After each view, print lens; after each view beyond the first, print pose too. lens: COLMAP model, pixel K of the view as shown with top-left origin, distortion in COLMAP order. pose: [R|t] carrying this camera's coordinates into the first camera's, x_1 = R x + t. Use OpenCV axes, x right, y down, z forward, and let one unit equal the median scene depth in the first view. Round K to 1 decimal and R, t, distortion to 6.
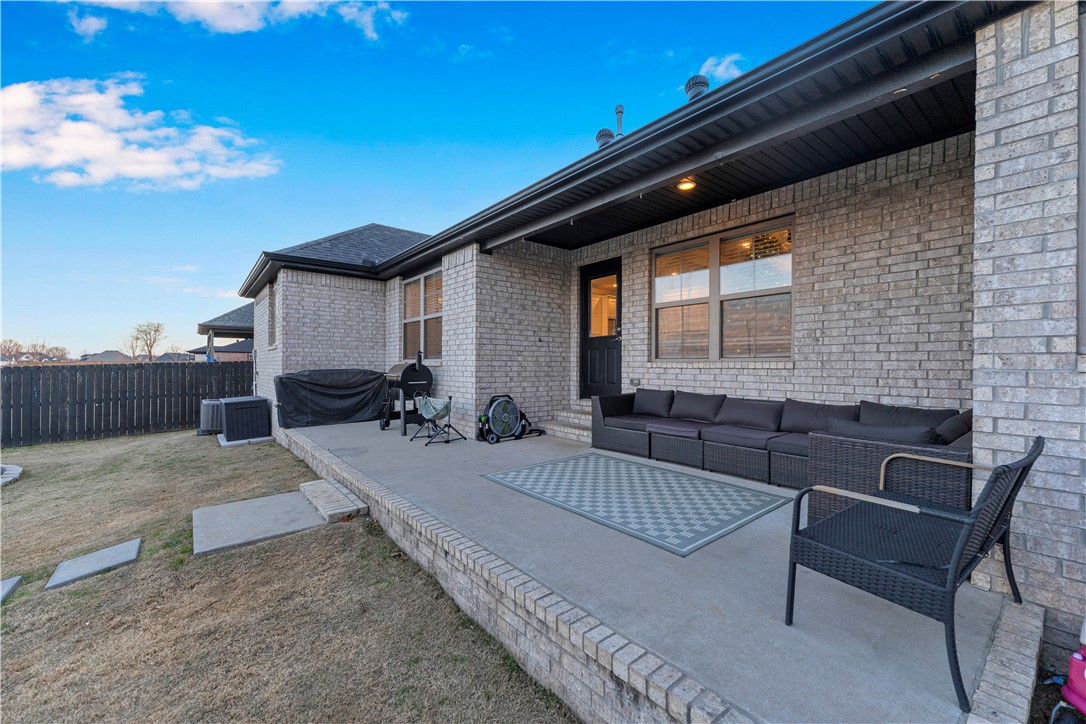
lens RADIAL K [[419.0, 0, 543.0], [0, 419.0, 362.0], [0, 0, 1]] dist [0.001493, 0.000019]
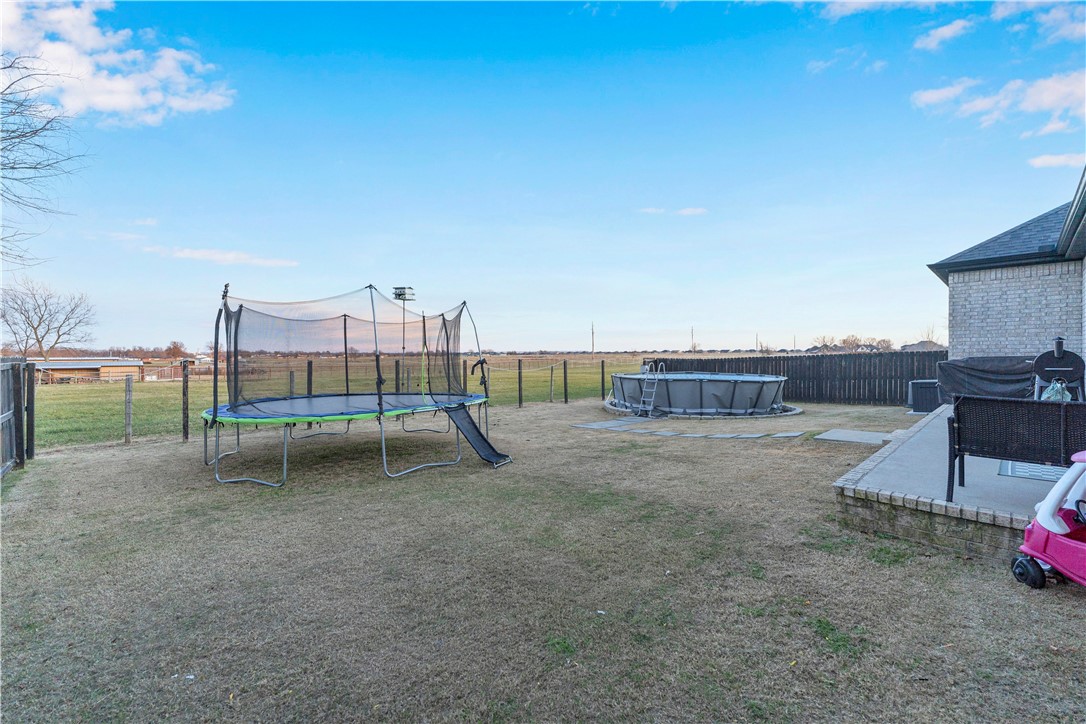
lens RADIAL K [[495.7, 0, 540.5], [0, 495.7, 335.9], [0, 0, 1]] dist [-0.001594, -0.000112]
pose [[0.995992, 0.000832, 0.089438, -0.196480], [-0.000891, 0.999999, 0.000620, -0.004004], [-0.089437, -0.000698, 0.995992, -0.027881]]
